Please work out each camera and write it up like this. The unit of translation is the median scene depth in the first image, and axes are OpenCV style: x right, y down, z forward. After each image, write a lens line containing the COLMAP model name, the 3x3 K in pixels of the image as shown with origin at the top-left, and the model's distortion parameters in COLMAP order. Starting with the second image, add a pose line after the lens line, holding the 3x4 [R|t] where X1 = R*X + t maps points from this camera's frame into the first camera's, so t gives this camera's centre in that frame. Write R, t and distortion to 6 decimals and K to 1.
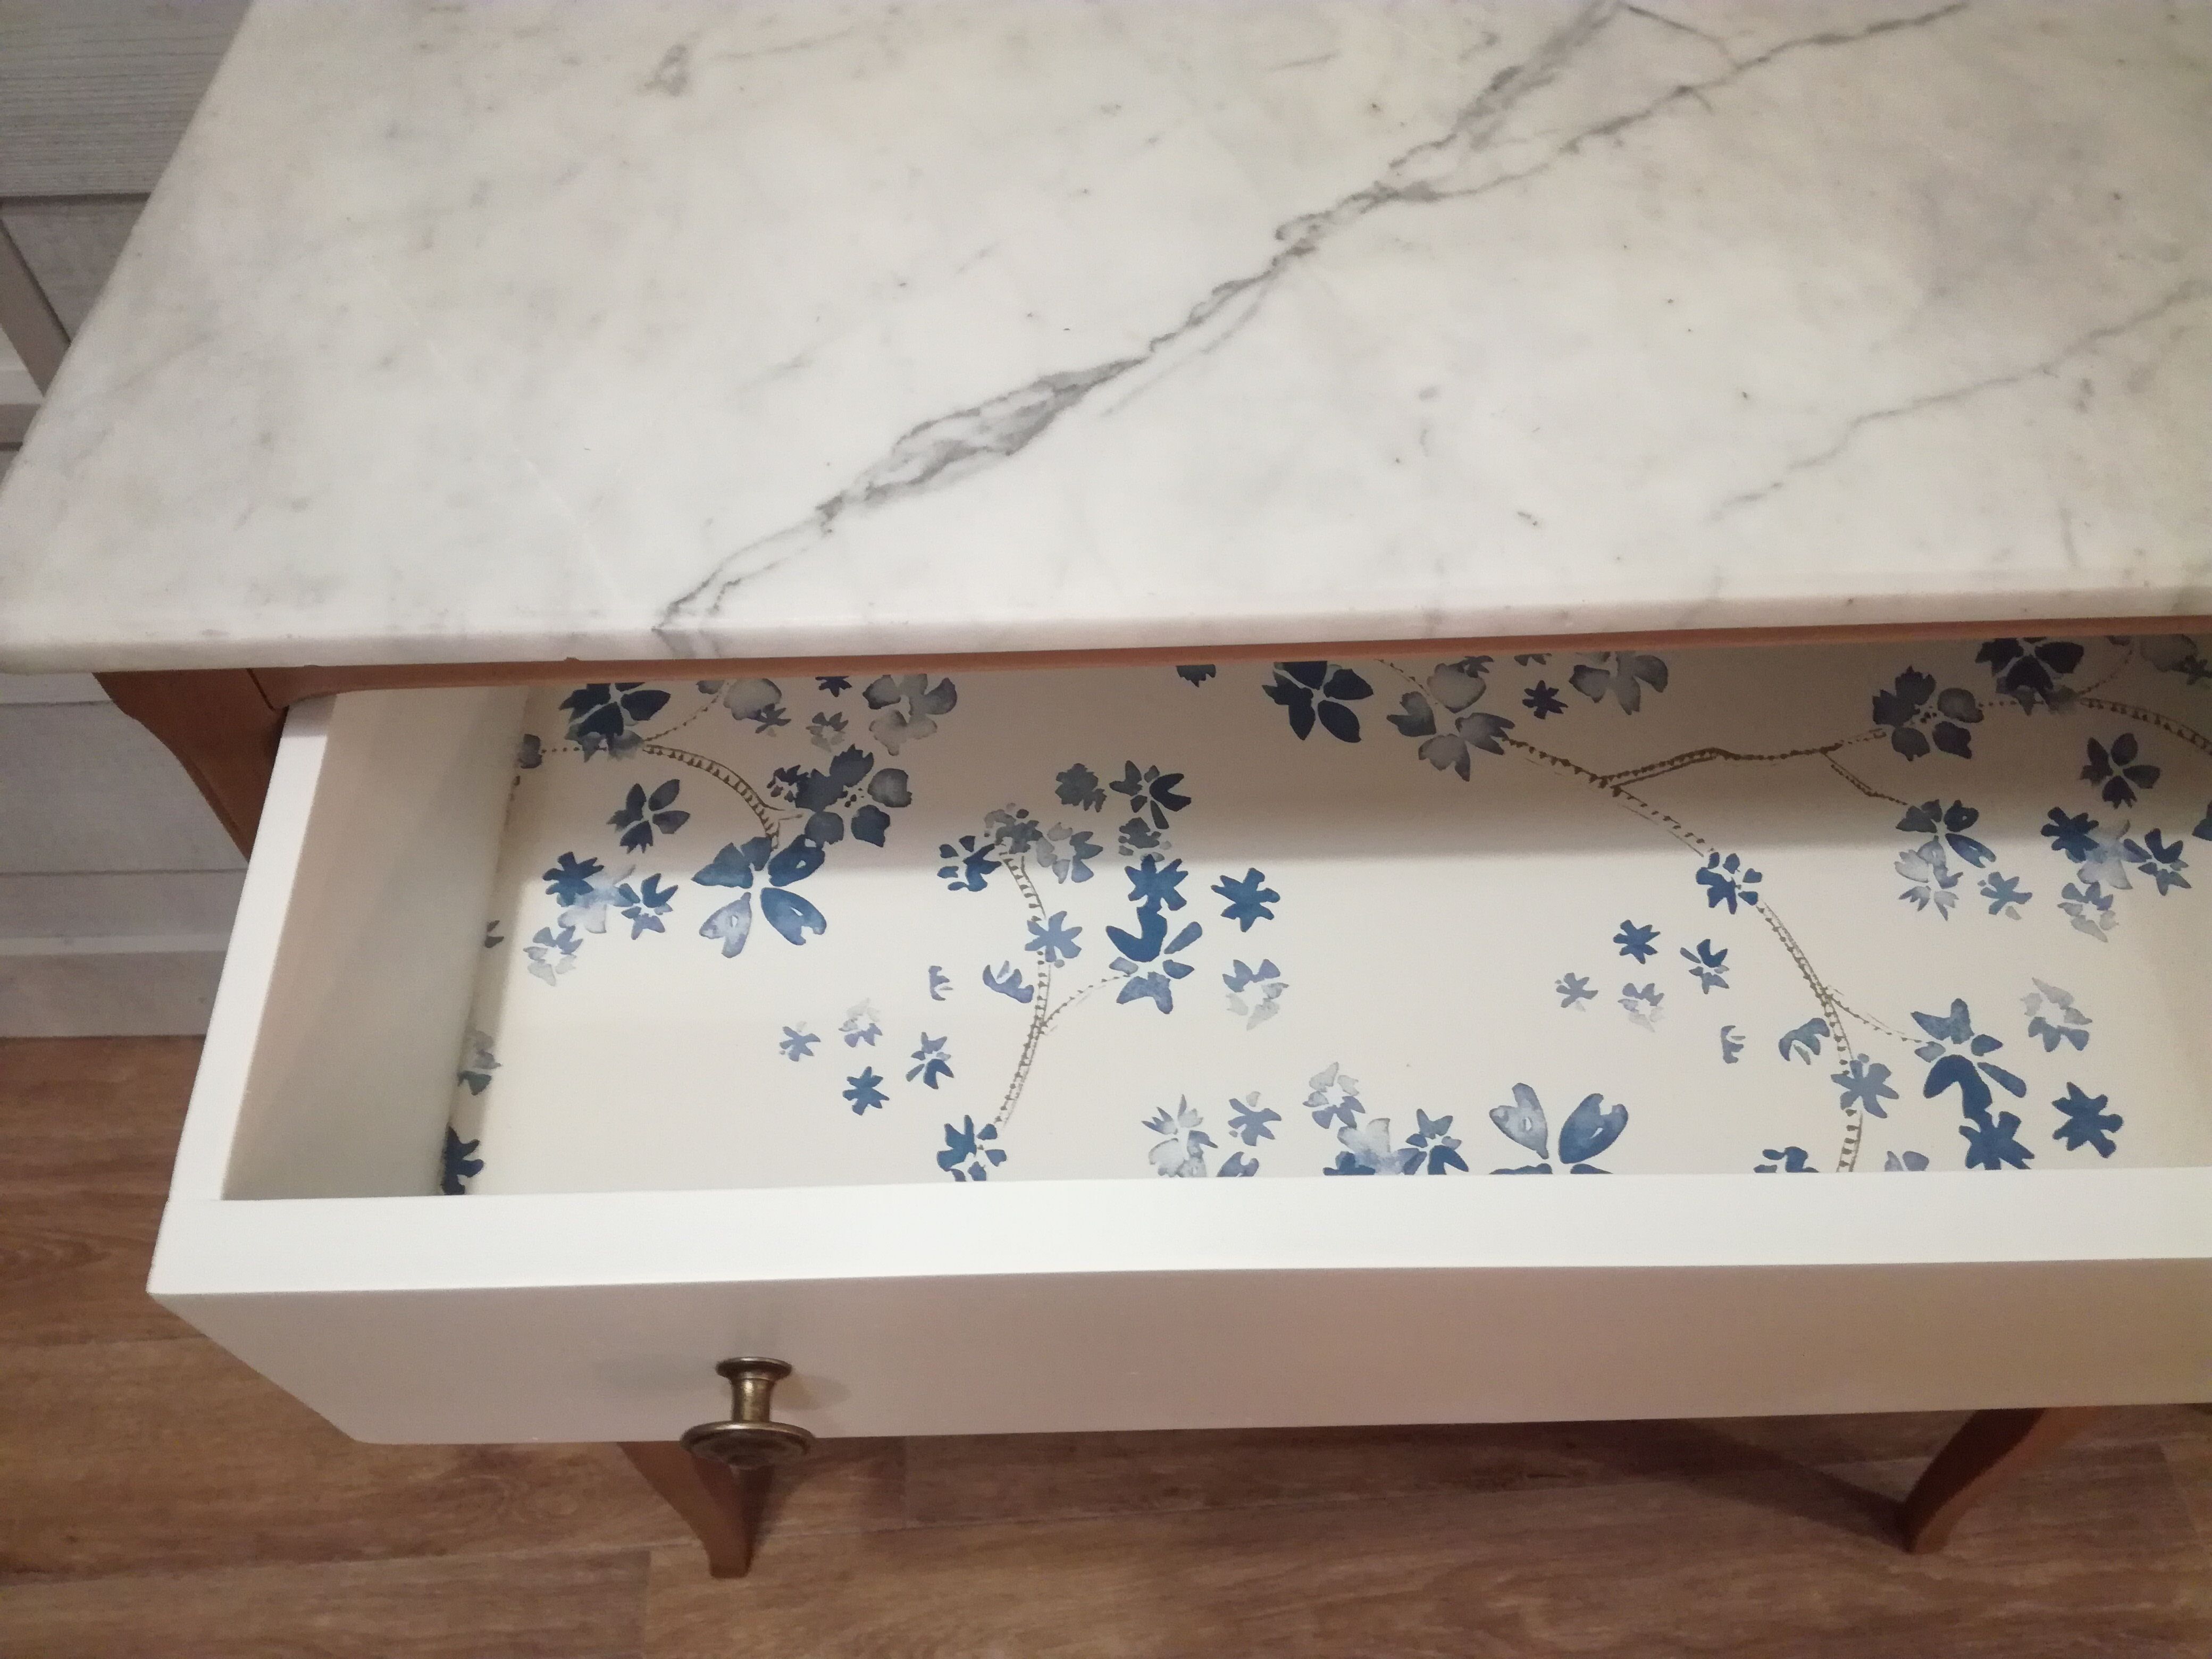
lens RADIAL K [[1808.4, 0, 1088.3], [0, 1808.4, 823.8], [0, 0, 1]] dist [0.071423, -0.143333]
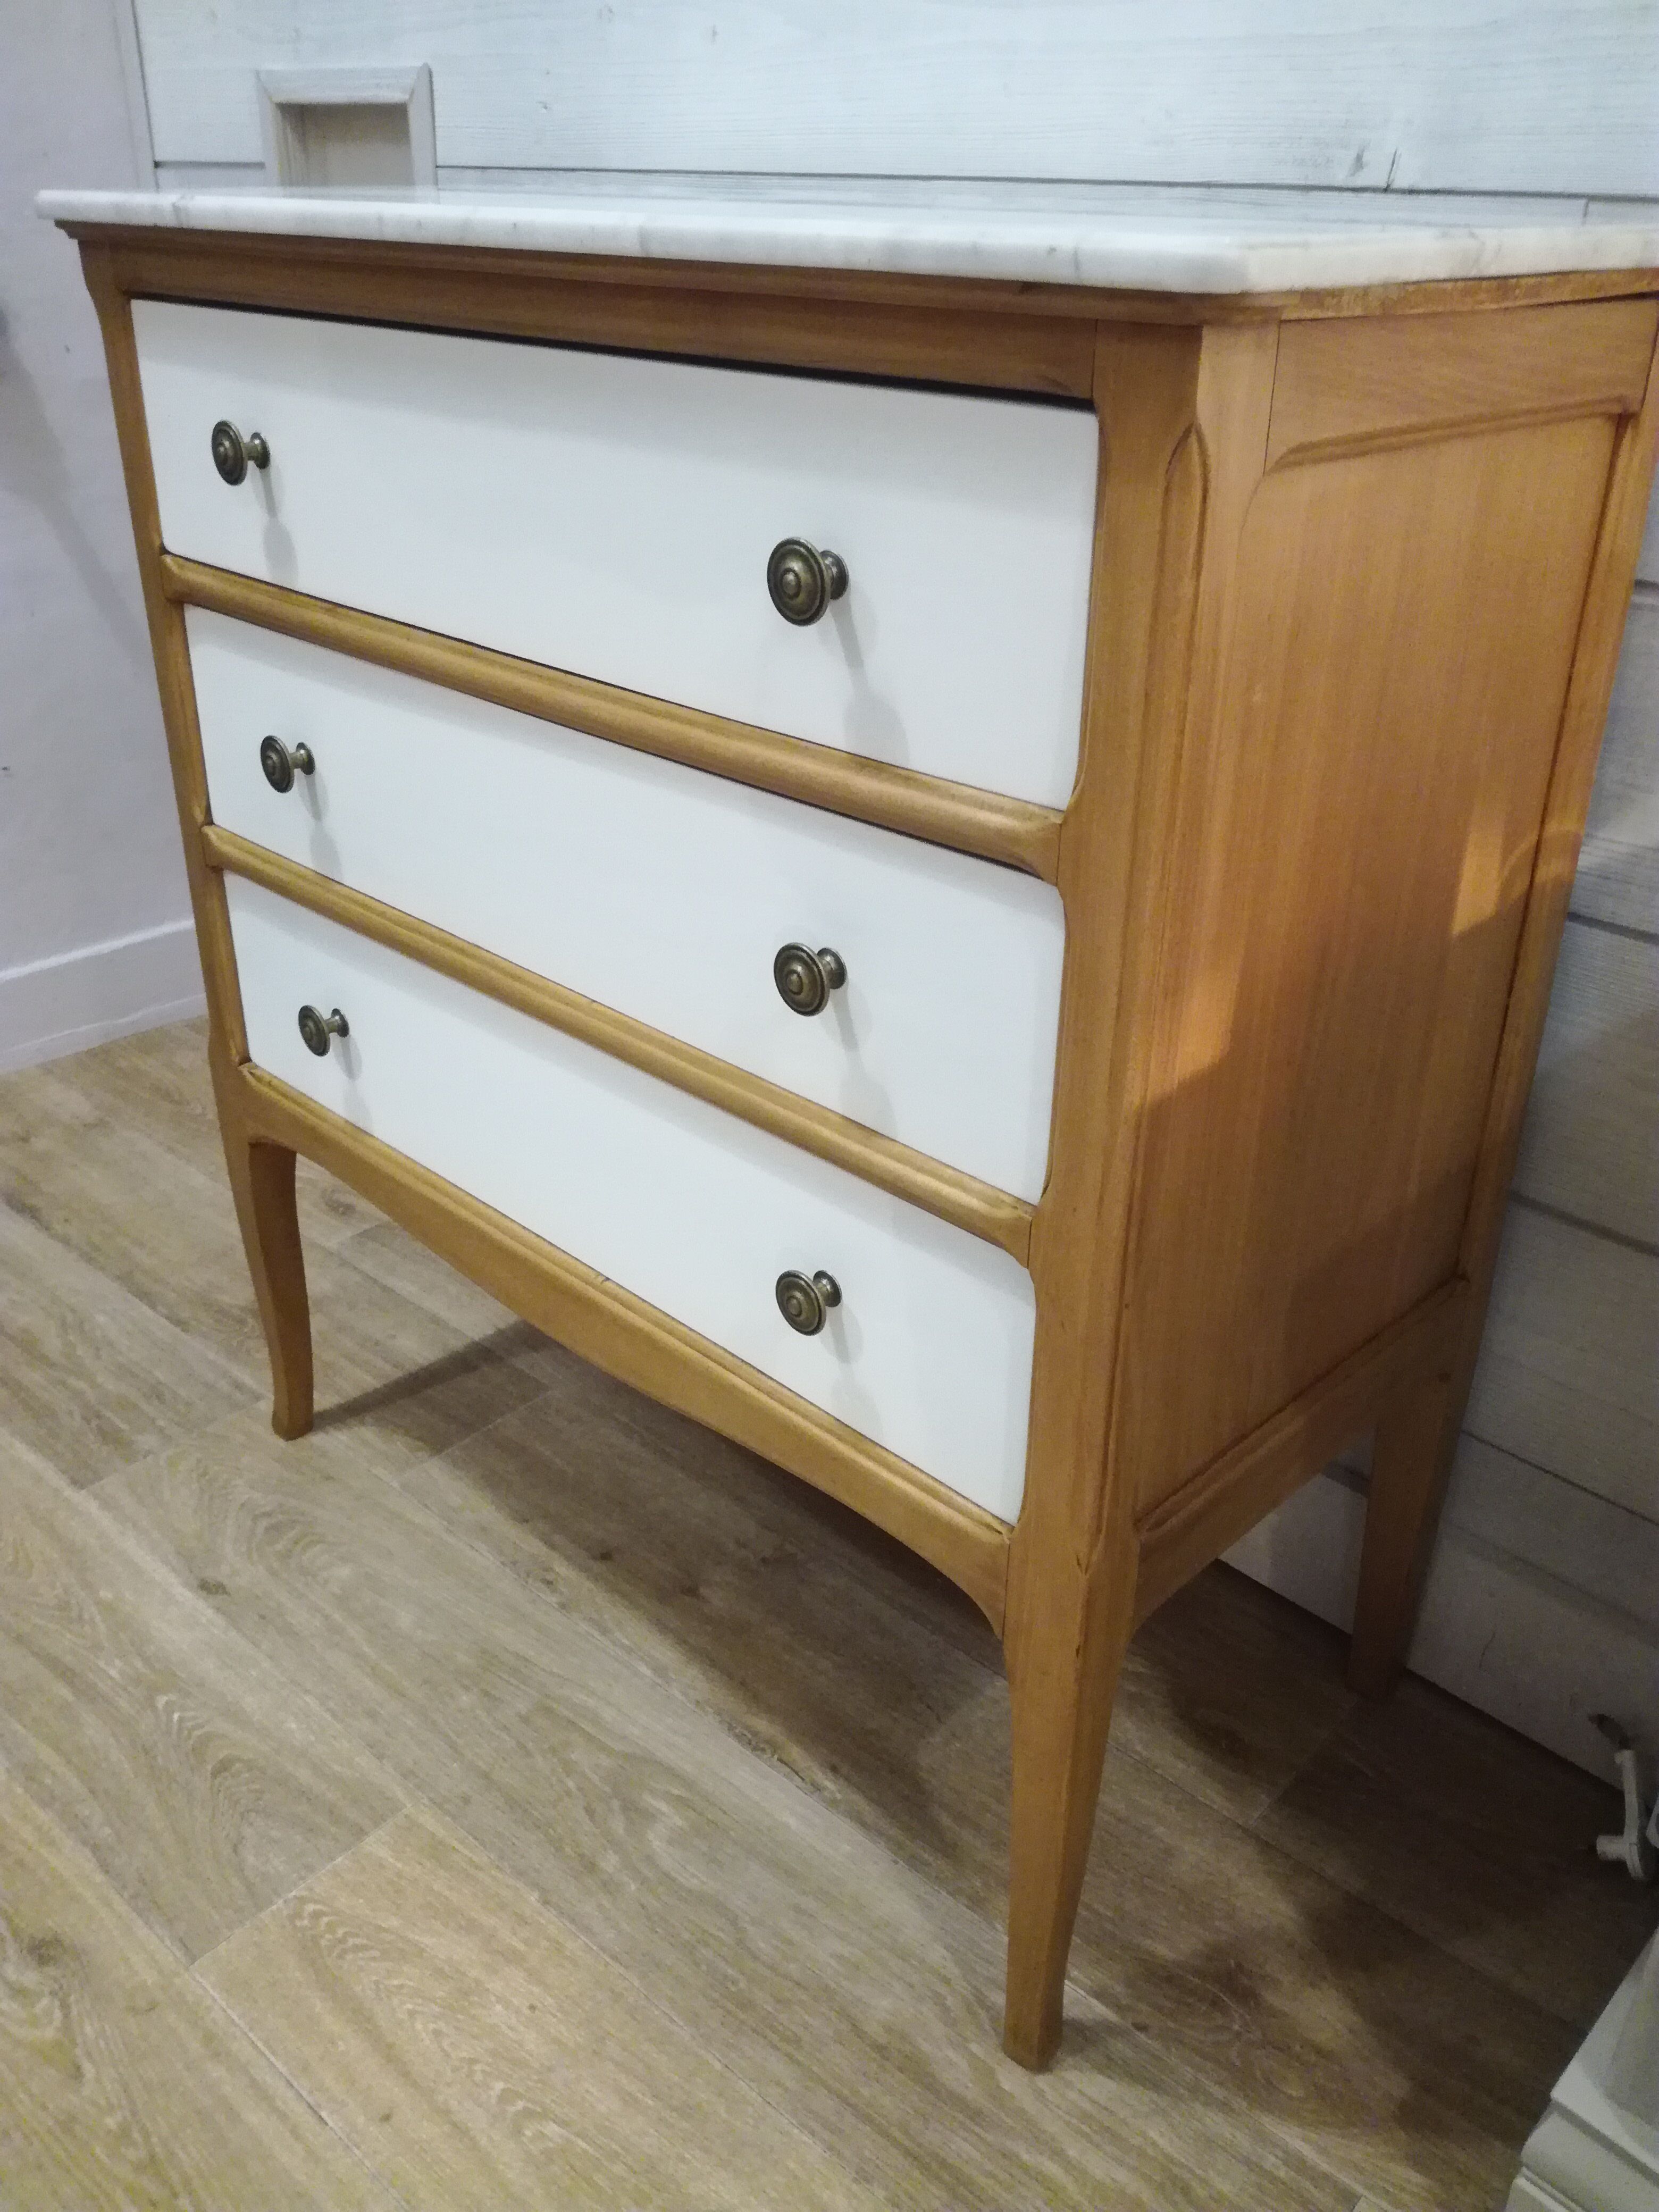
lens RADIAL K [[1798.0, 0, 836.3], [0, 1798.0, 1064.1], [0, 0, 1]] dist [0.094555, -0.156206]
pose [[0.707496, 0.346847, -0.615749, 1.607950], [-0.578047, 0.785271, -0.221838, 0.577305], [0.406585, 0.512881, 0.756069, 0.184425]]
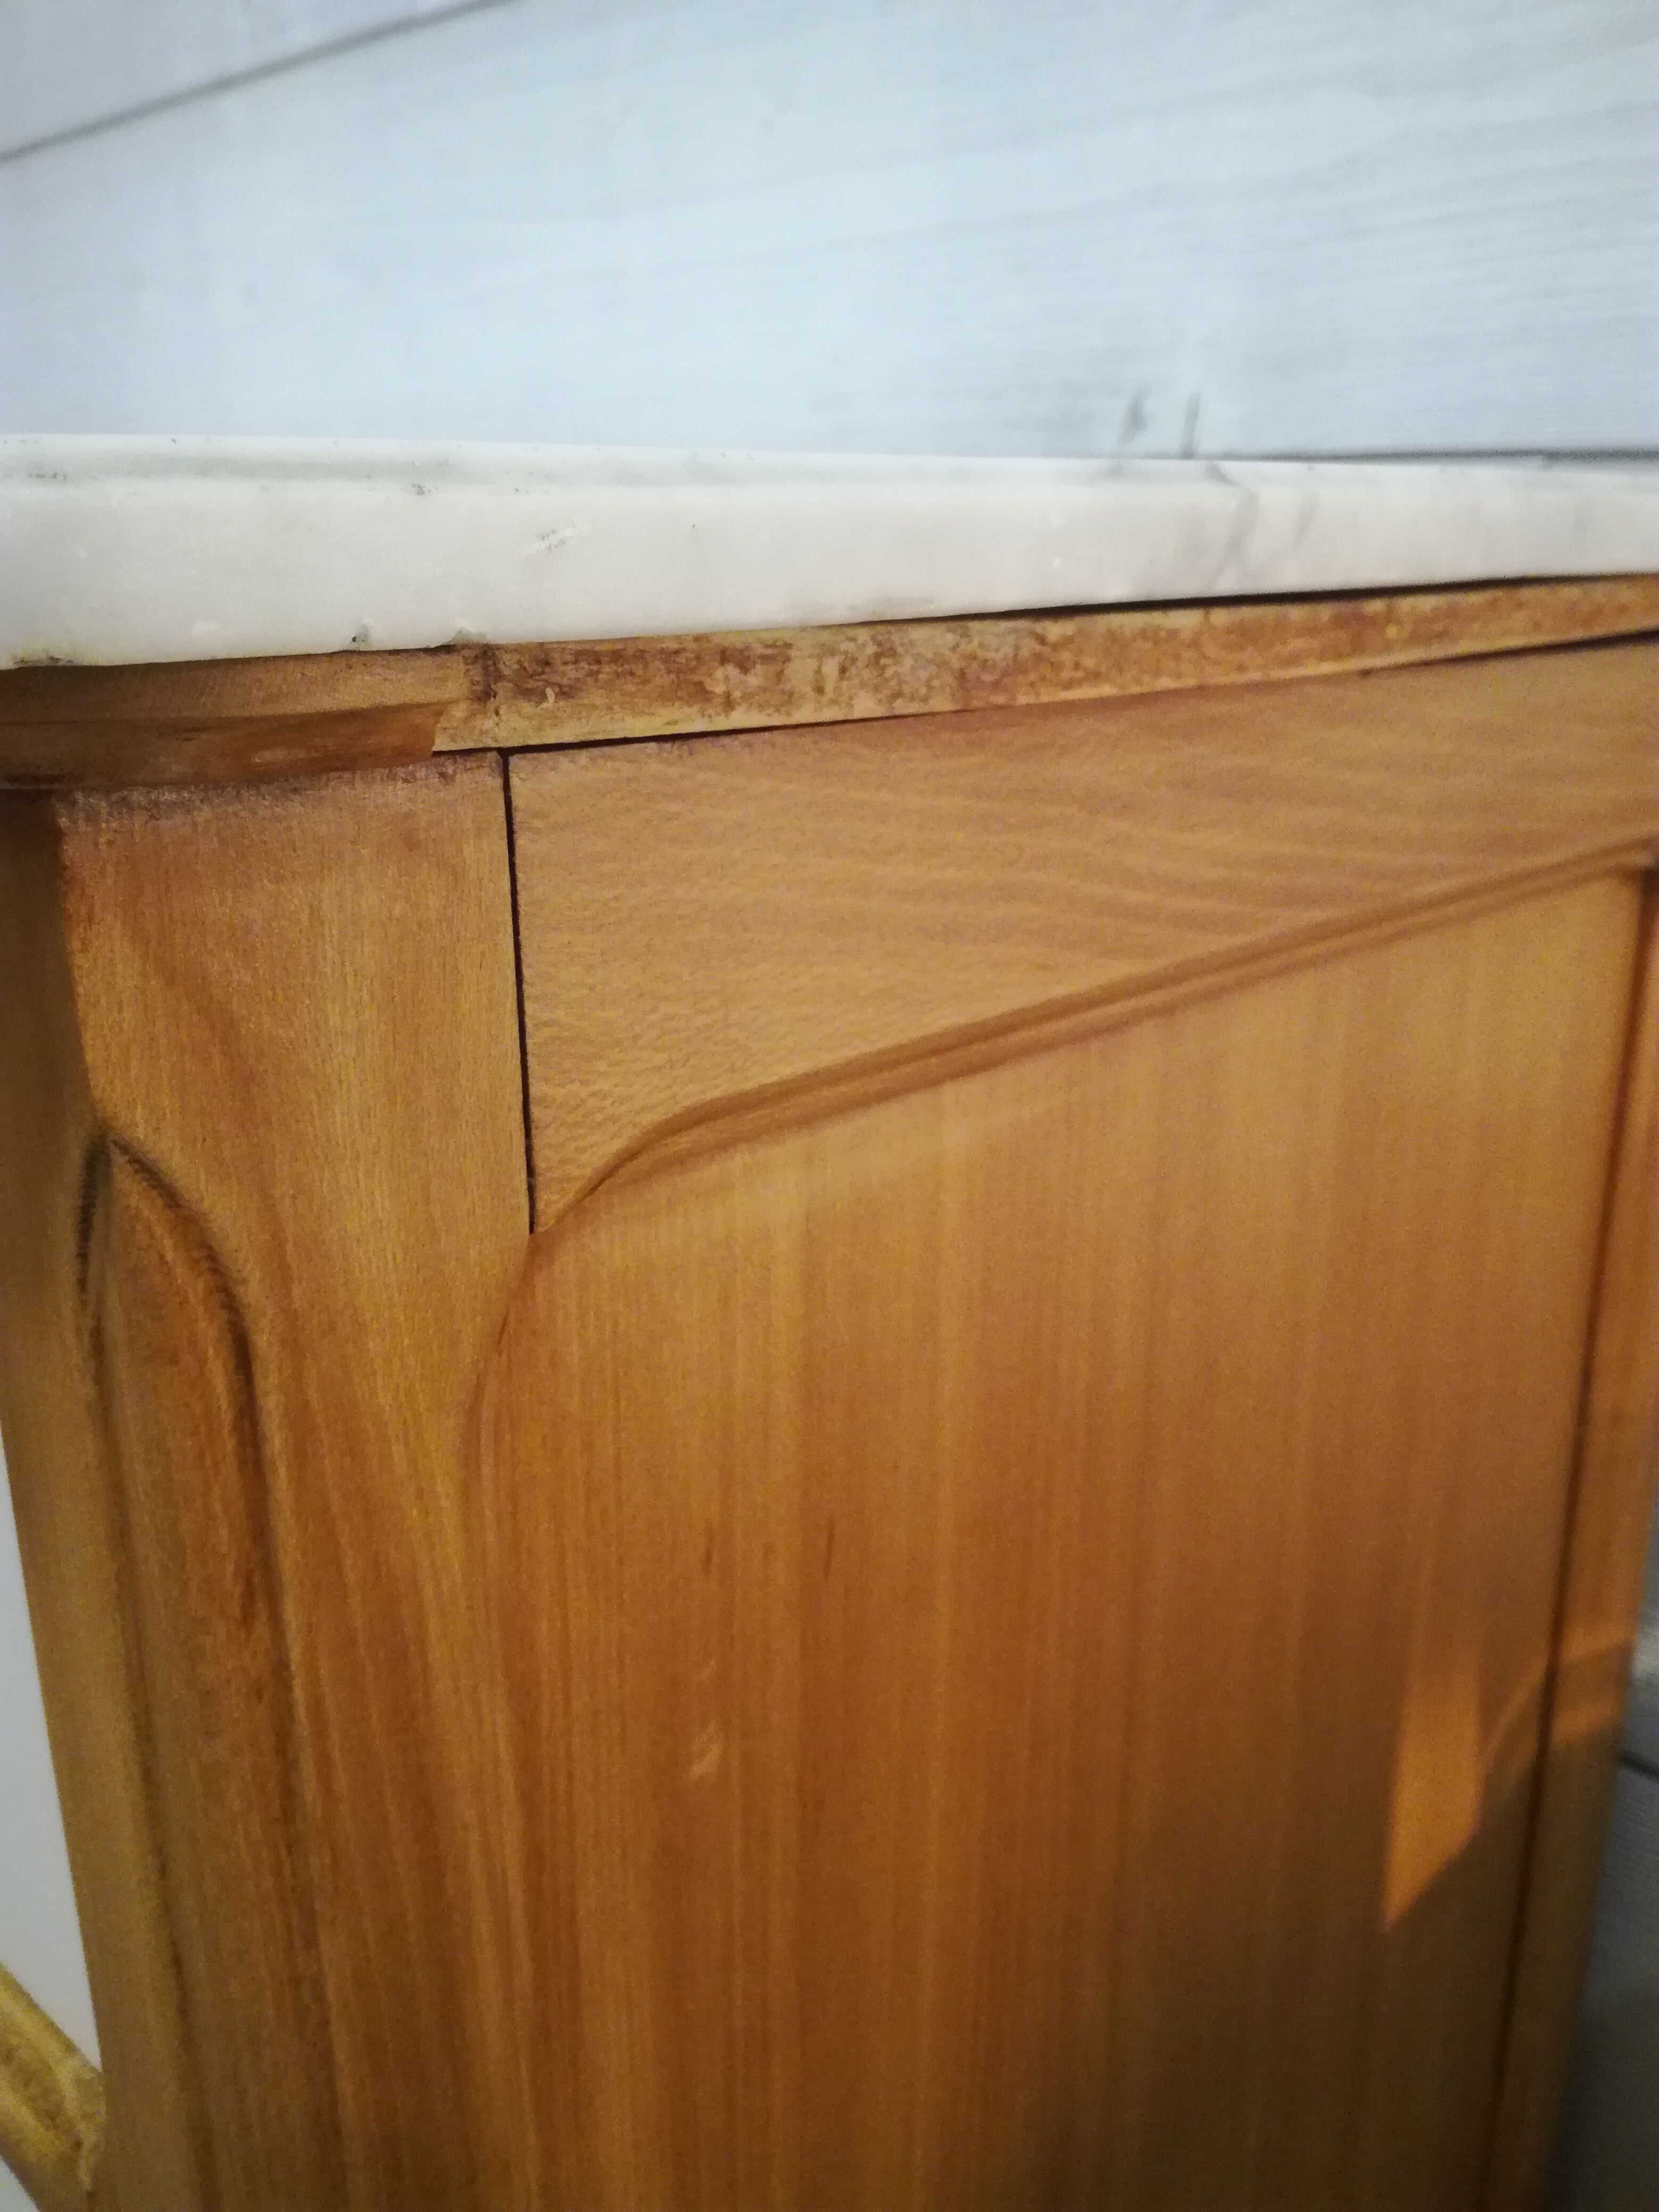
lens RADIAL K [[1808.4, 0, 829.5], [0, 1808.4, 1106.0], [0, 0, 1]] dist [0.071423, -0.143333]
pose [[0.707539, 0.236273, -0.666006, 1.213905], [-0.565261, 0.754833, -0.332726, -0.077170], [0.424109, 0.611884, 0.667630, 0.766938]]
